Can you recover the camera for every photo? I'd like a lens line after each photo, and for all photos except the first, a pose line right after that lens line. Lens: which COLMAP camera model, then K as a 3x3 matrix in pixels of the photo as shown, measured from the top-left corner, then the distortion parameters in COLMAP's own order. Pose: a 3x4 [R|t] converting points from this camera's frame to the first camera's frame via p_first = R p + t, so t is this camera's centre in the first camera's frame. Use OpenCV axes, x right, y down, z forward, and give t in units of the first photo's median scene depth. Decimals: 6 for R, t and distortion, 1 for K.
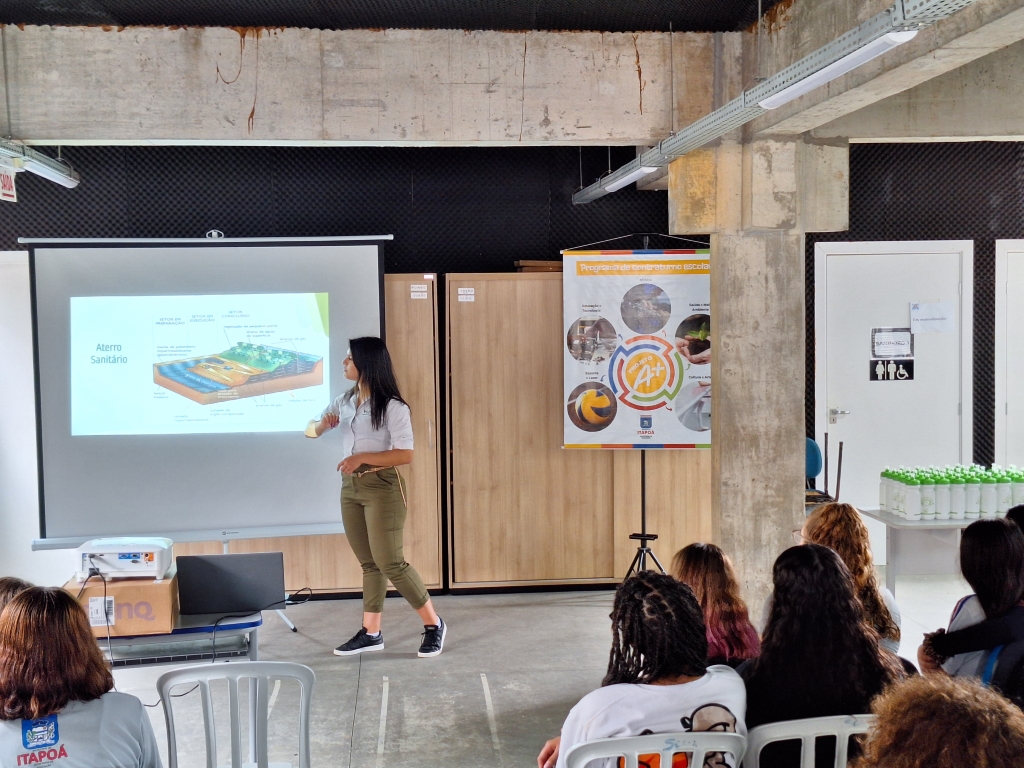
lens RADIAL K [[1424.1, 0, 539.4], [0, 1424.1, 386.8], [0, 0, 1]] dist [0.073498, -0.013991]
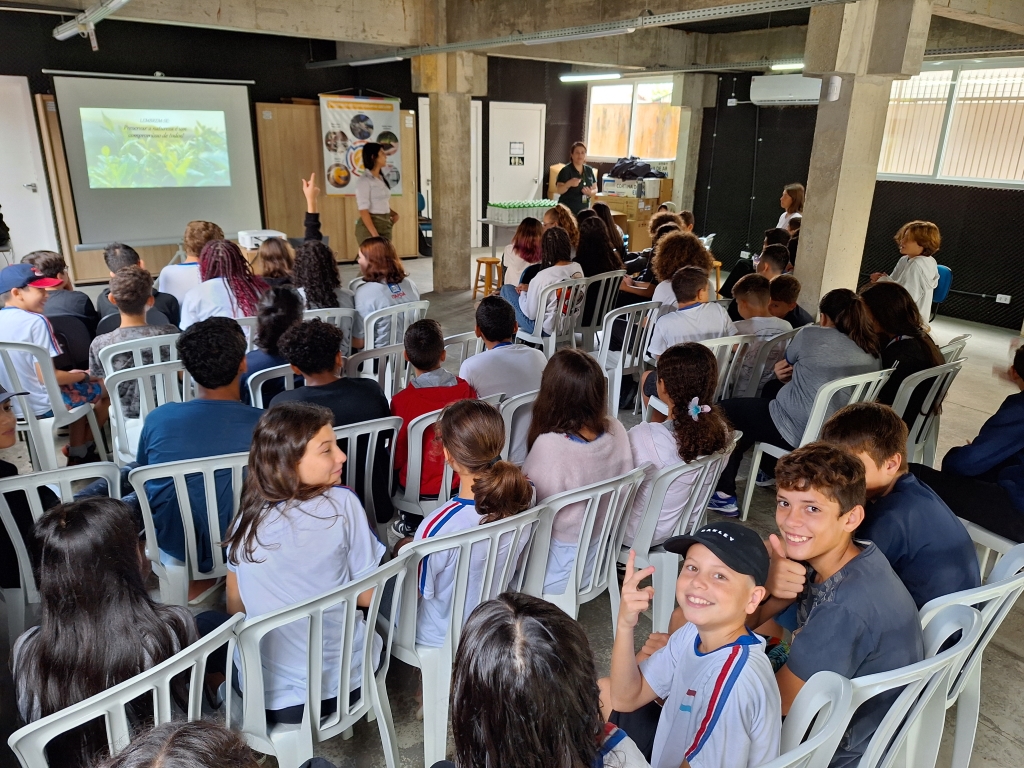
lens RADIAL K [[738.0, 0, 529.6], [0, 738.0, 379.0], [0, 0, 1]] dist [0.072000, -0.085147]
pose [[0.859714, -0.127882, 0.494508, -0.384149], [-0.007004, 0.965108, 0.261758, 0.017939], [-0.510727, -0.228501, 0.828821, -0.145567]]
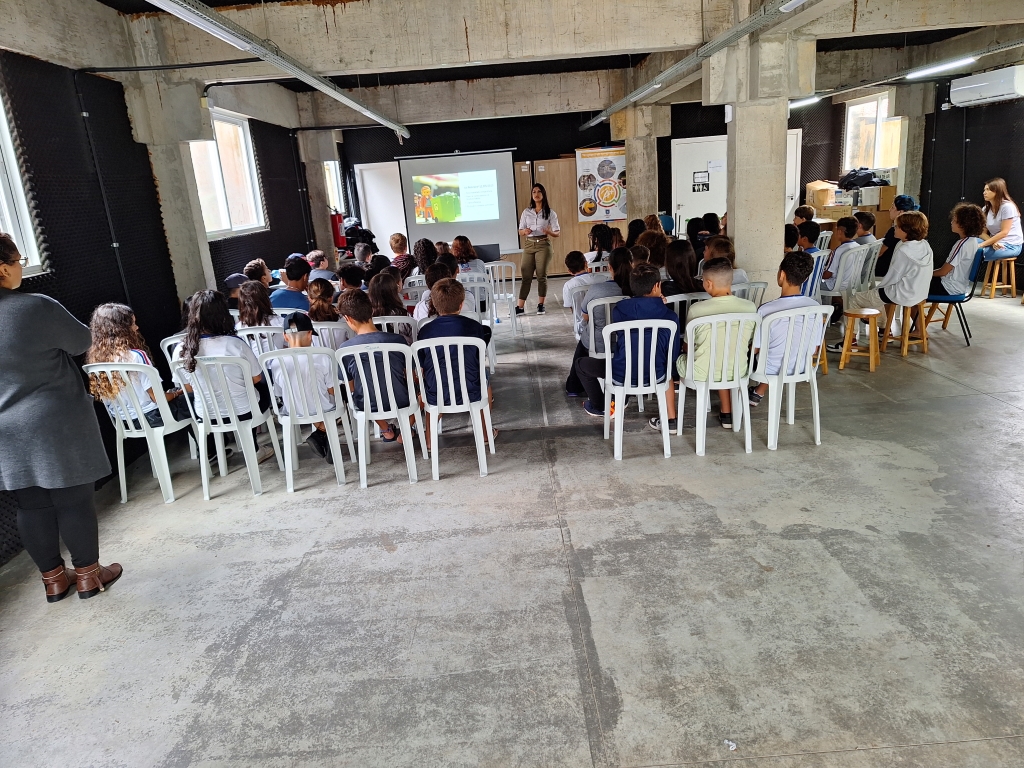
lens RADIAL K [[721.7, 0, 511.8], [0, 721.7, 389.8], [0, 0, 1]] dist [0.062530, -0.072849]
pose [[0.995514, -0.038105, -0.086601, -0.003707], [0.056067, 0.974882, 0.215551, 0.062778], [0.076212, -0.219440, 0.972645, -0.621779]]
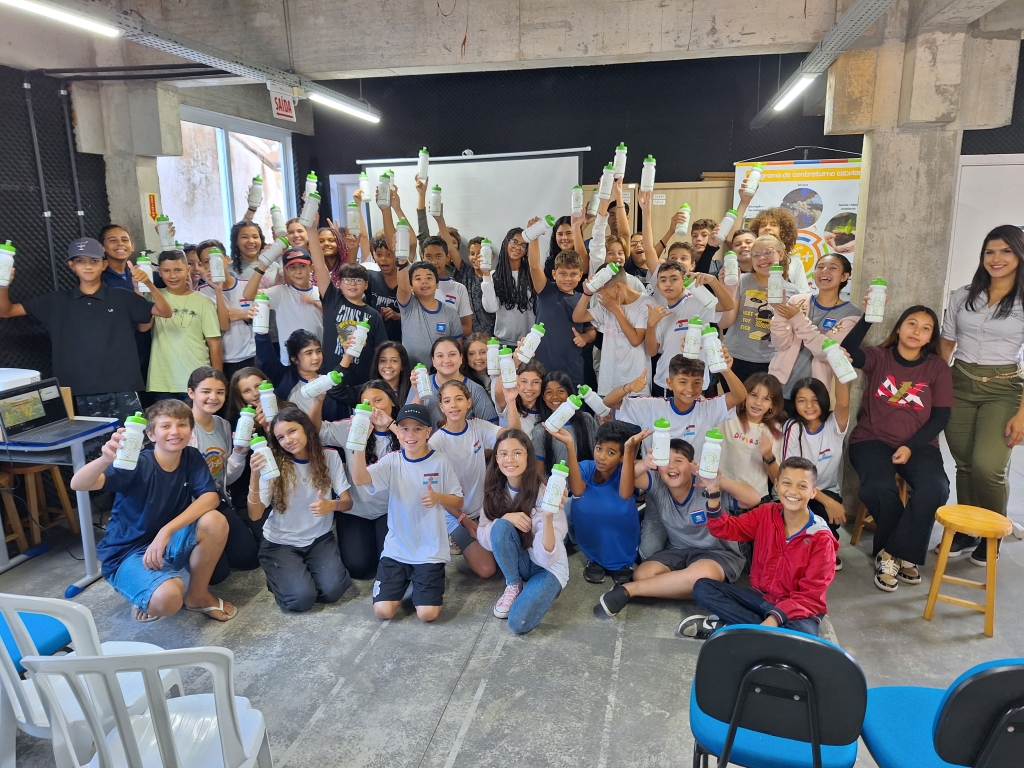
lens RADIAL K [[713.8, 0, 516.3], [0, 713.8, 369.5], [0, 0, 1]] dist [0.058094, -0.069715]
pose [[0.952250, 0.065029, -0.298312, 0.042875], [-0.019856, 0.988177, 0.152029, -0.006533], [0.304672, -0.138847, 0.942283, 0.374511]]
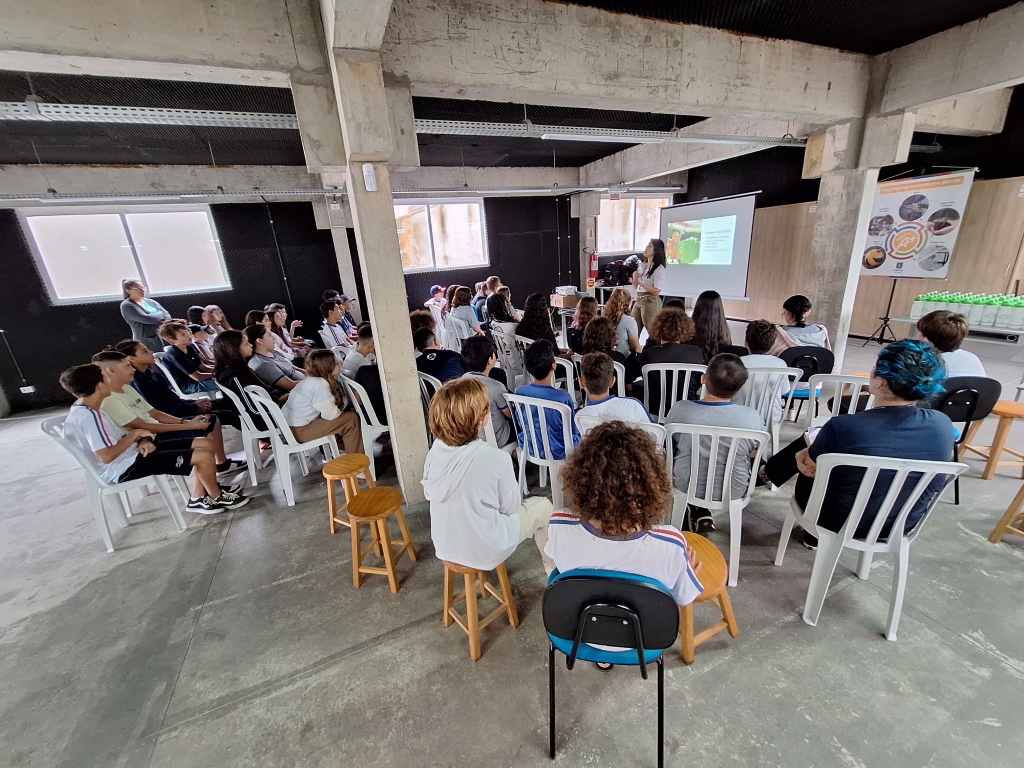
lens RADIAL K [[409.6, 0, 501.9], [0, 409.6, 383.5], [0, 0, 1]] dist [-0.003637, 0.000004]
pose [[0.300127, 0.288151, -0.909337, 0.644533], [0.009275, 0.952357, 0.304844, 0.002026], [0.953854, -0.099926, 0.283156, 0.309969]]
